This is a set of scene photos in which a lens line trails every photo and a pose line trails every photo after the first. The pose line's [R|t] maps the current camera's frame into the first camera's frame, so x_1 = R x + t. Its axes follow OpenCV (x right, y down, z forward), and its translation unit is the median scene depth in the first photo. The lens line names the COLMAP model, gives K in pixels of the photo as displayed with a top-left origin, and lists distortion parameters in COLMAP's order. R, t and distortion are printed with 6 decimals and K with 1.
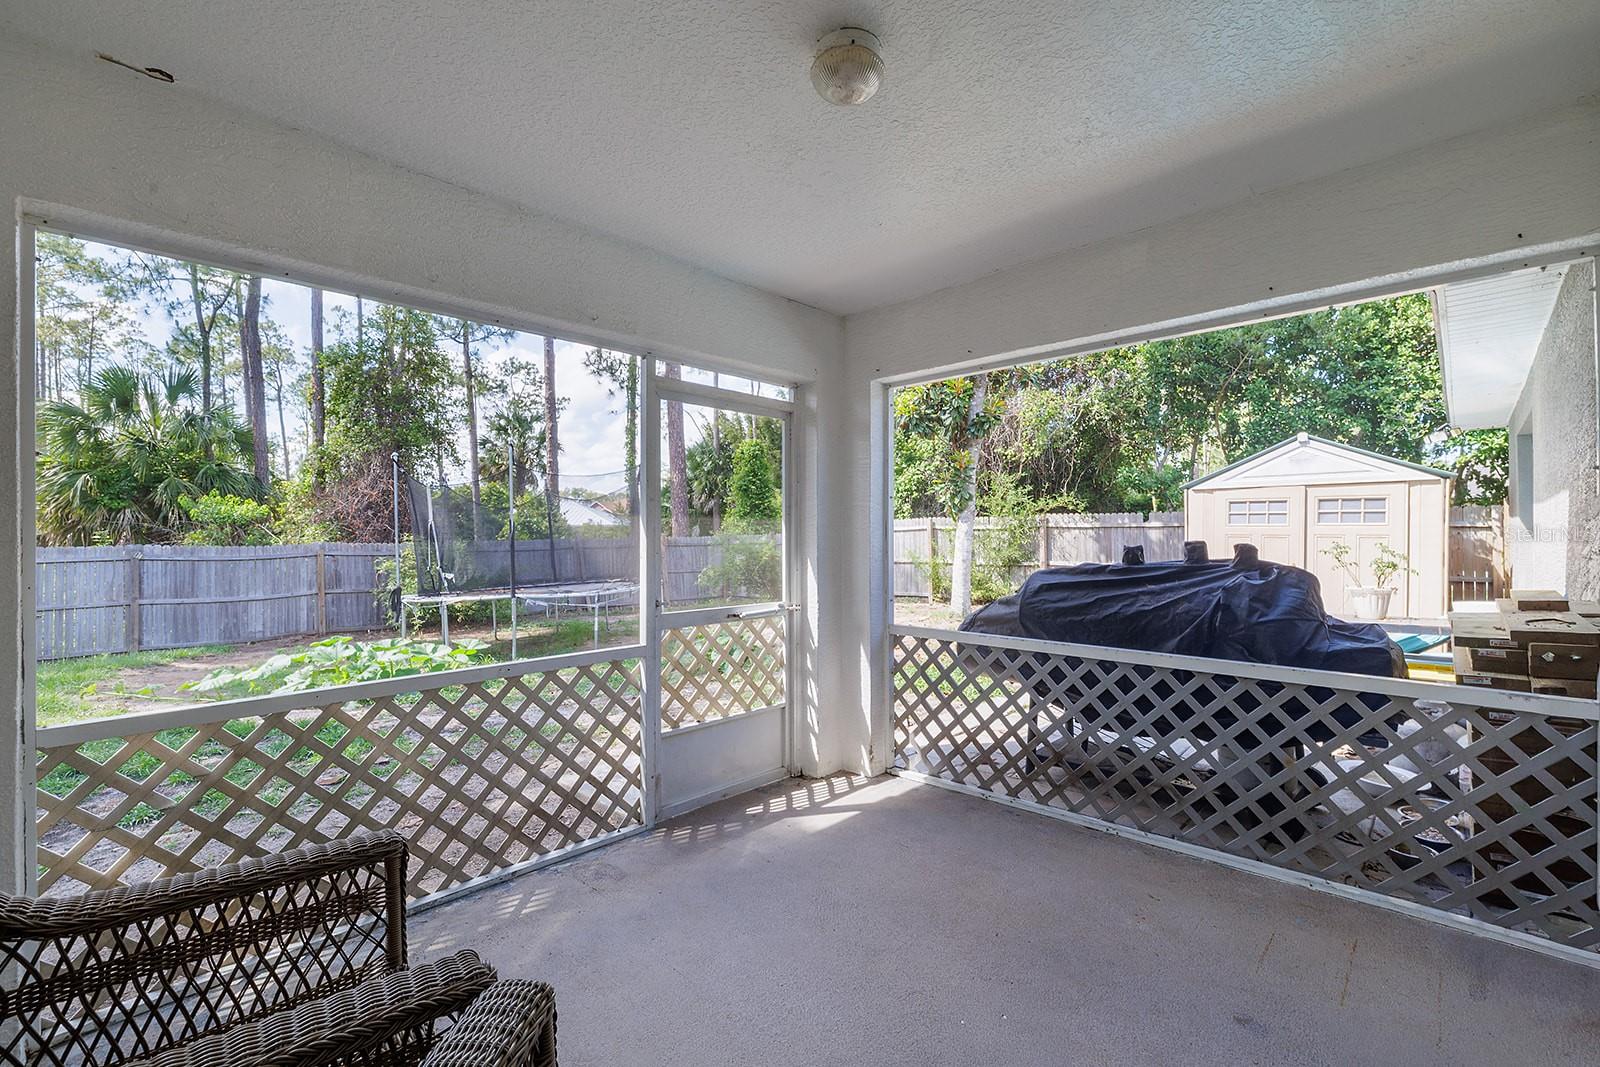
lens RADIAL K [[680.2, 0, 794.3], [0, 680.2, 530.6], [0, 0, 1]] dist [-0.006210, -0.000184]
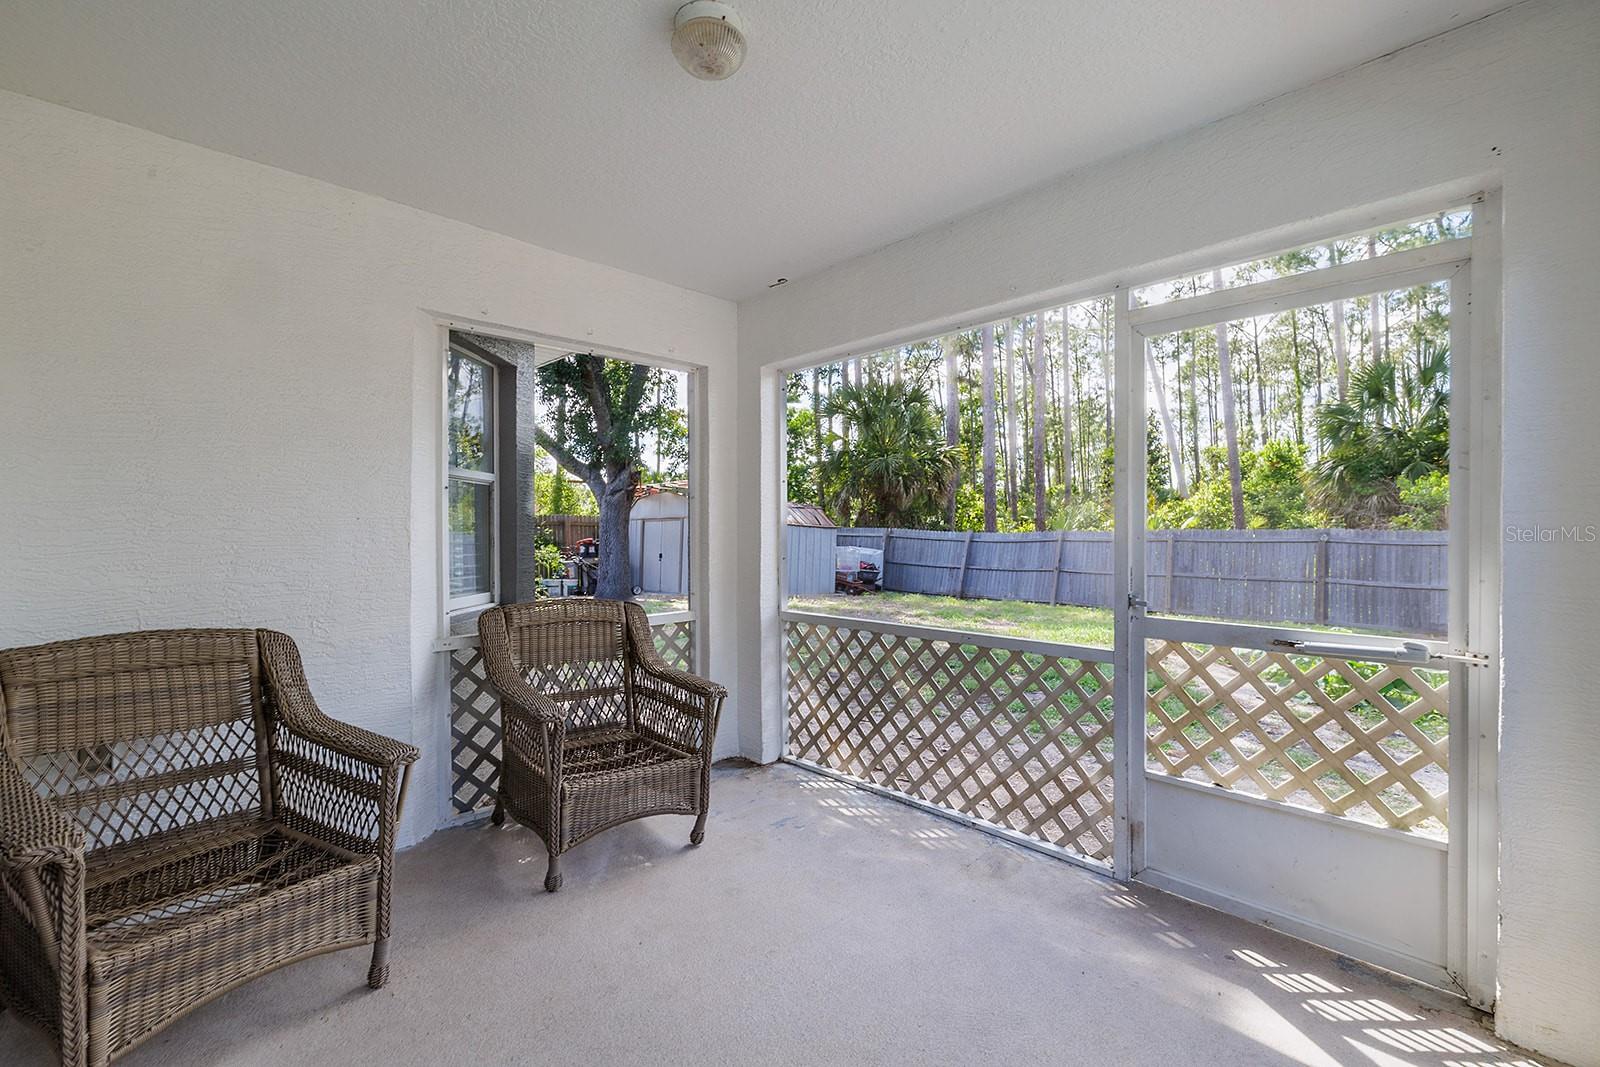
lens RADIAL K [[680.2, 0, 791.4], [0, 680.2, 531.3], [0, 0, 1]] dist [-0.006210, -0.000184]
pose [[-0.035762, 0.008990, -0.999320, 0.508049], [0.015406, 0.999846, 0.008443, 0.010267], [0.999242, -0.015094, -0.035895, 0.544654]]
